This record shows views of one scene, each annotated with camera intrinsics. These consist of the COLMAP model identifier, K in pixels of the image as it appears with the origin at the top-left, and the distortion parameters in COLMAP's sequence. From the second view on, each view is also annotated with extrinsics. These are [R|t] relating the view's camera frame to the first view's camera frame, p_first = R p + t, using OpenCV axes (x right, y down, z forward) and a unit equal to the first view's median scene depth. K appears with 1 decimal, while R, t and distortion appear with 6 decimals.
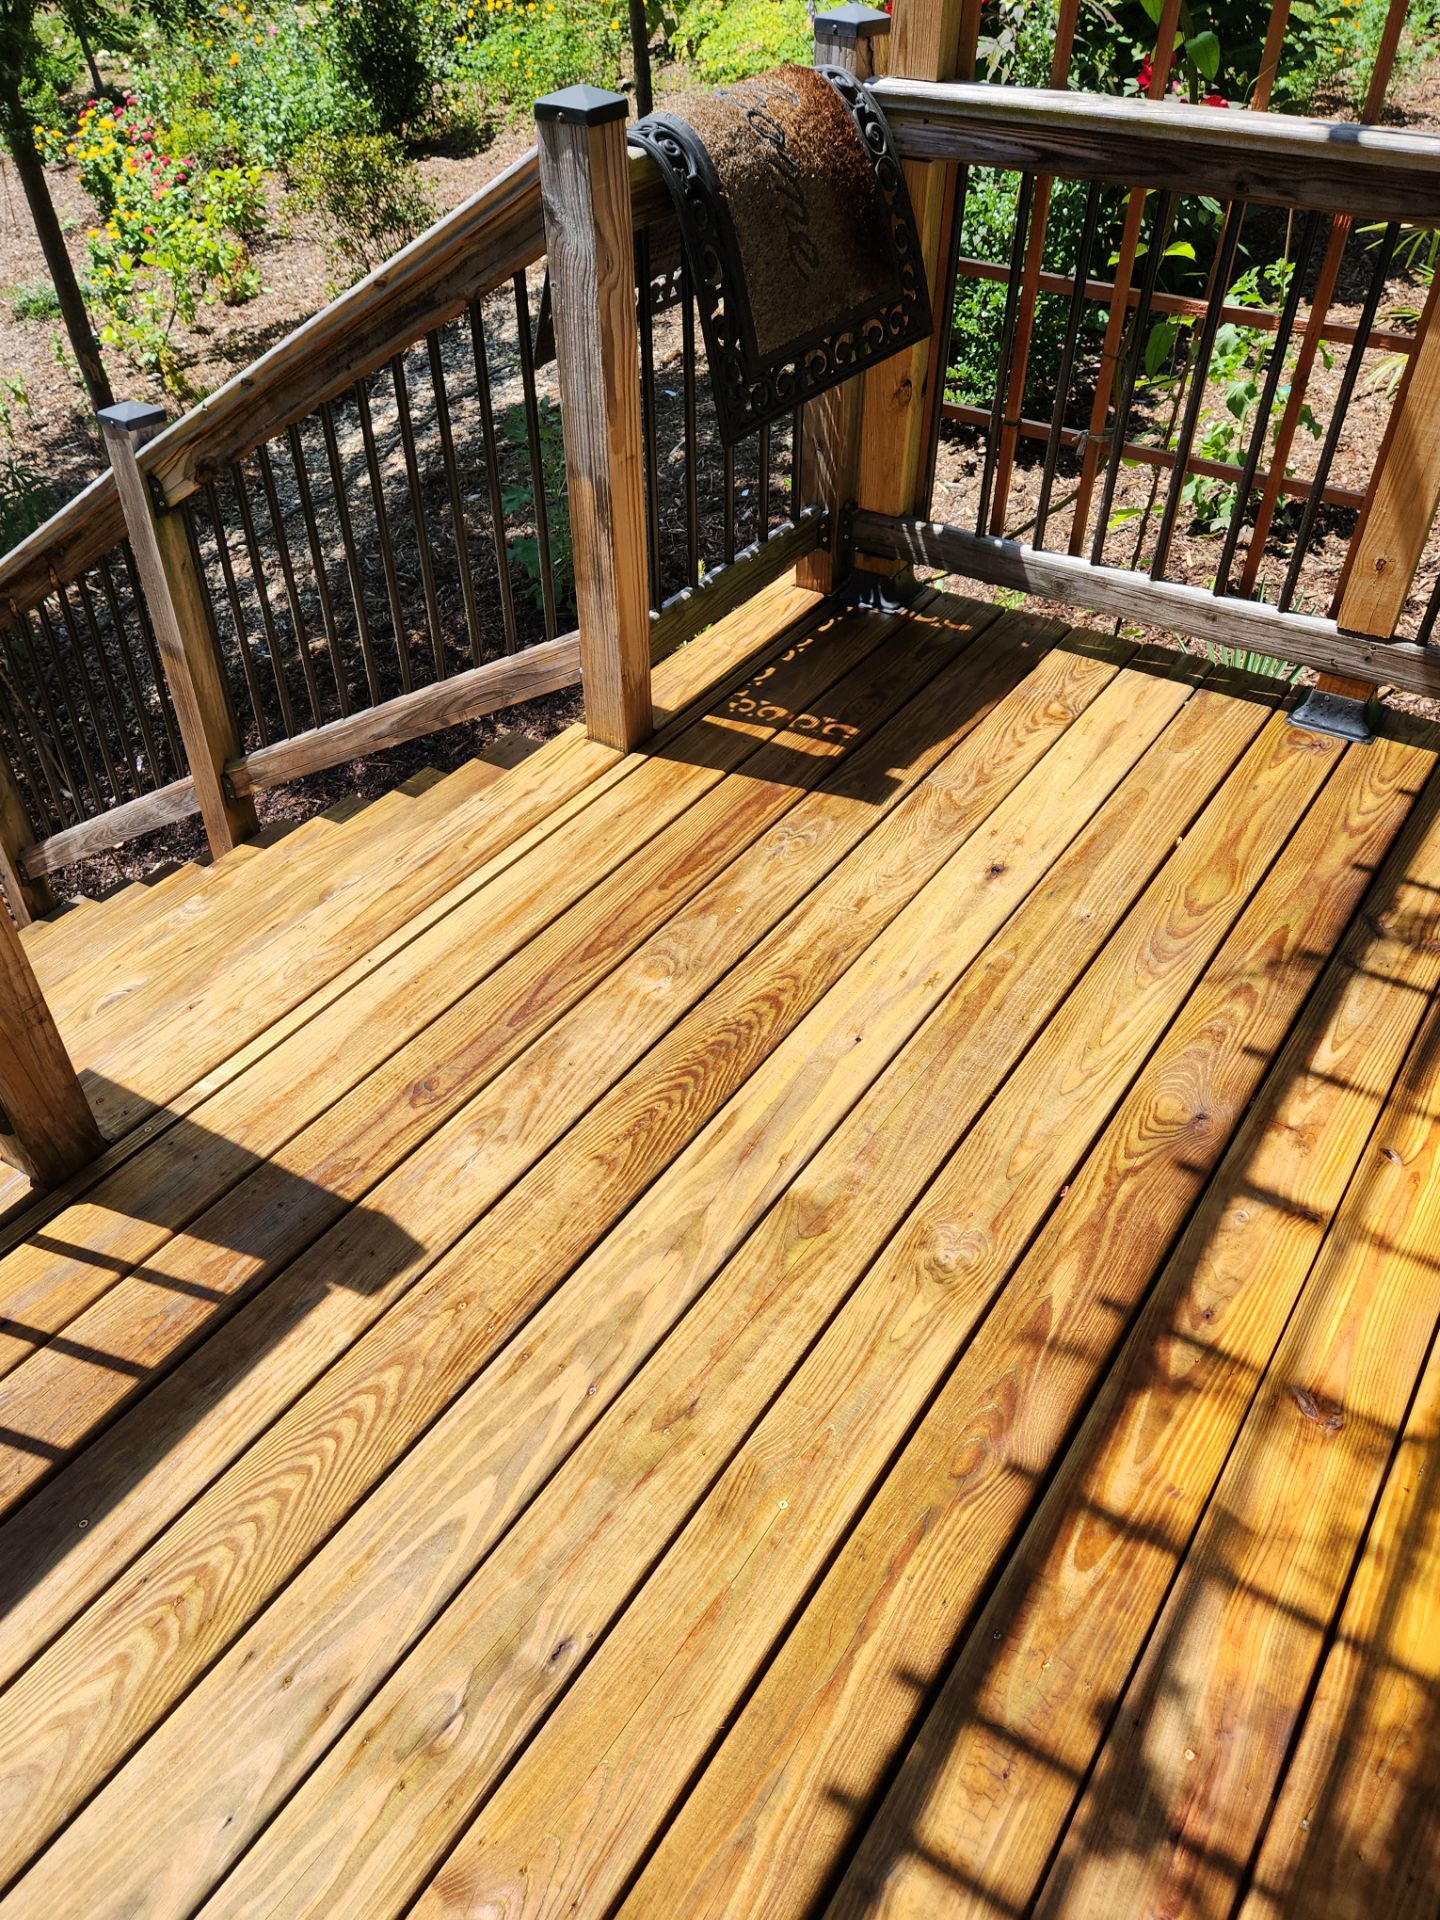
lens RADIAL K [[1452.0, 0, 718.8], [0, 1452.0, 964.5], [0, 0, 1]] dist [0.072439, -0.063515]
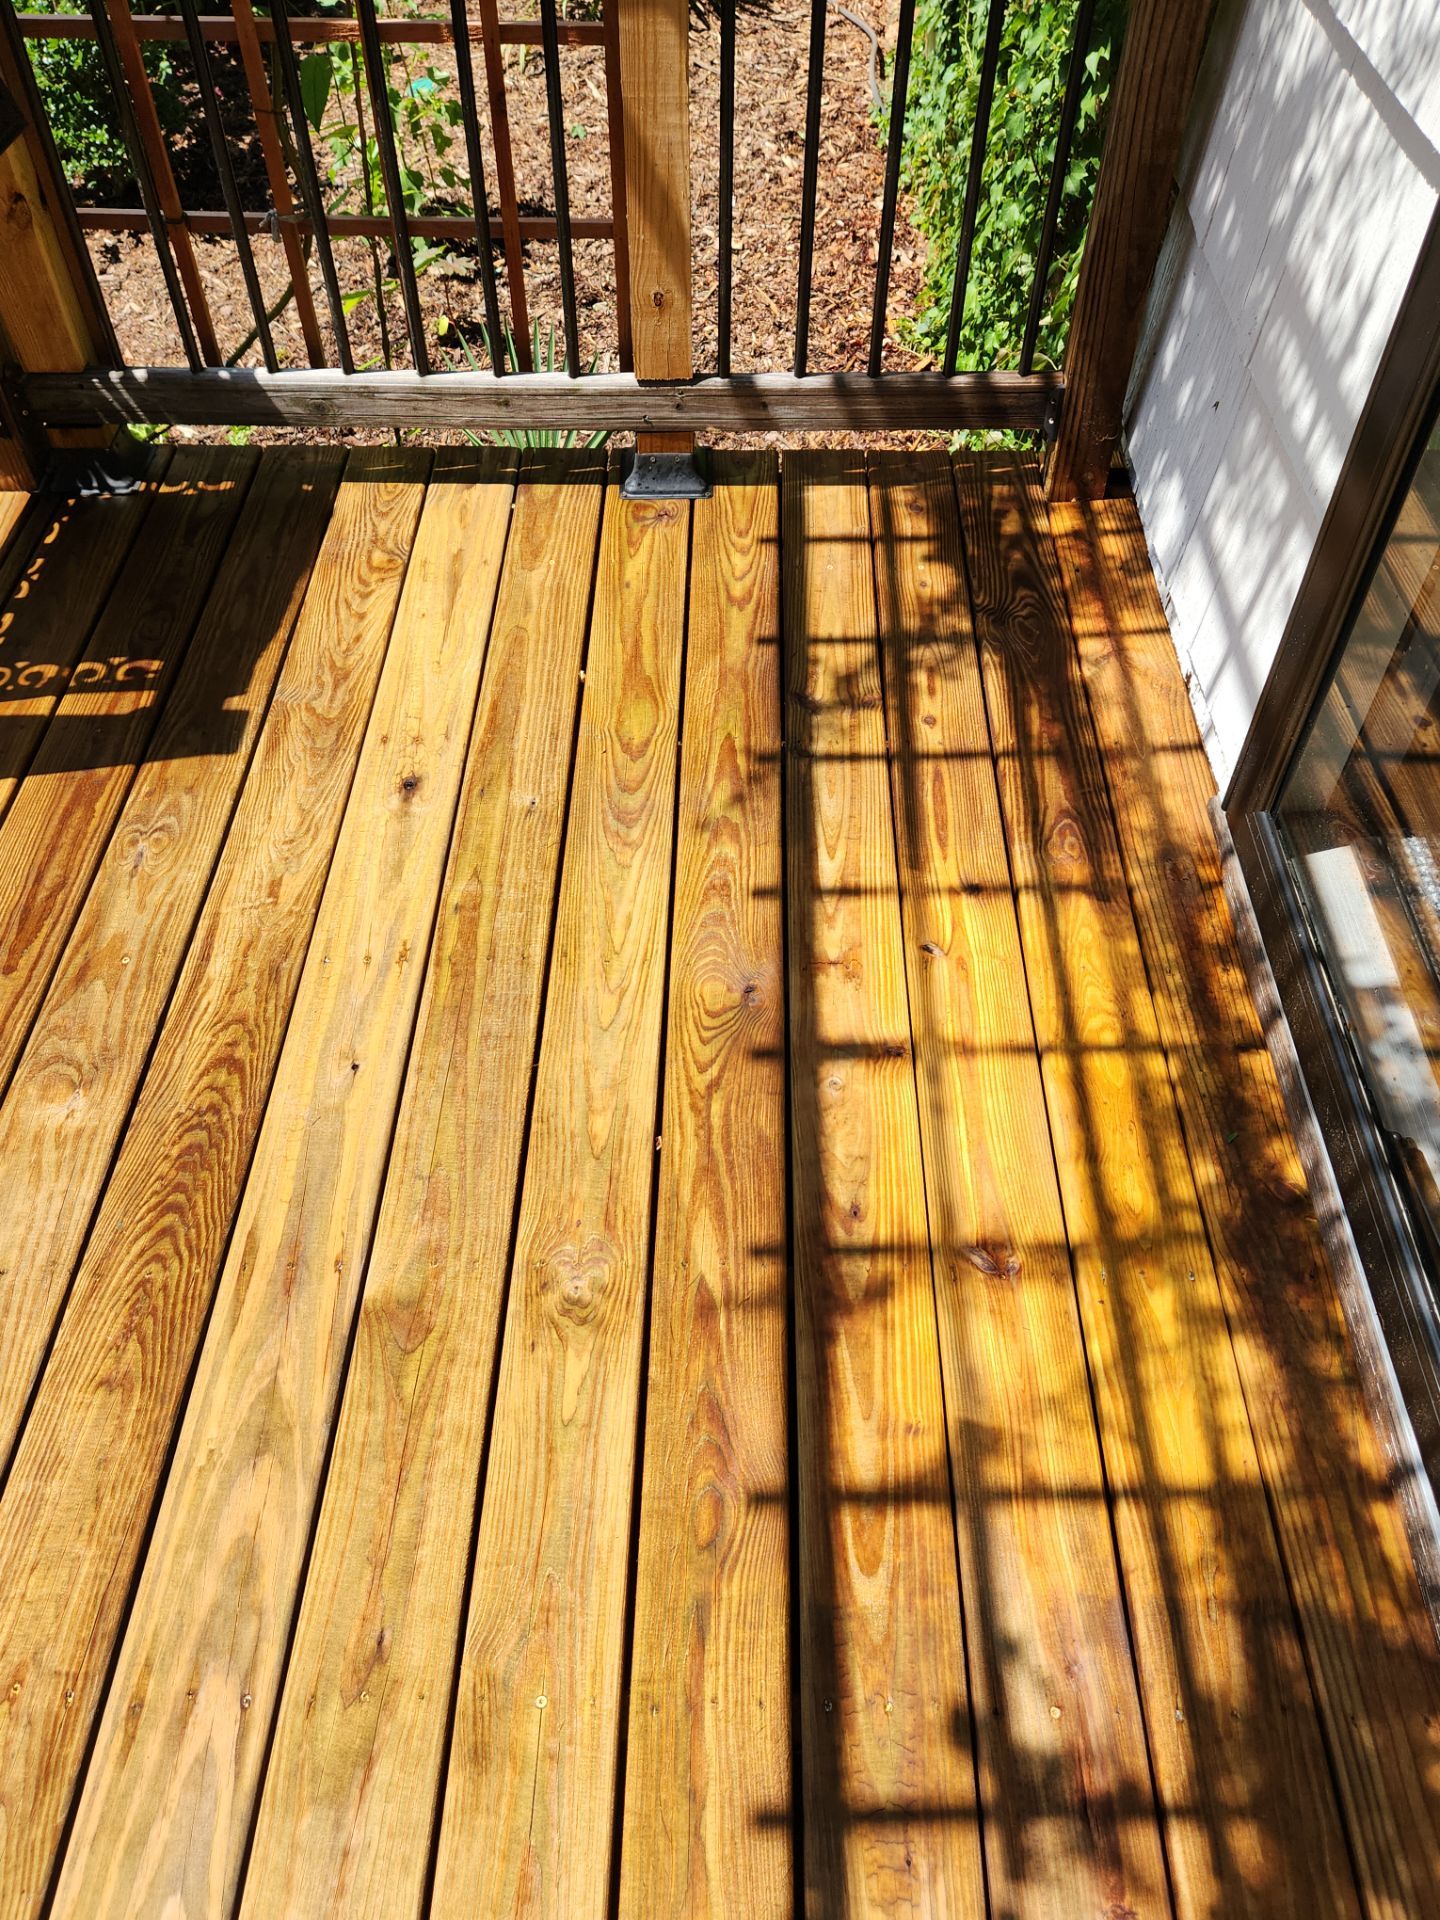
lens RADIAL K [[1452.0, 0, 721.1], [0, 1452.0, 957.5], [0, 0, 1]] dist [0.072439, -0.063515]
pose [[0.841597, -0.409023, 0.352725, 0.006132], [0.348240, 0.910127, 0.224496, -0.111660], [-0.412848, -0.066102, 0.908398, 0.176708]]
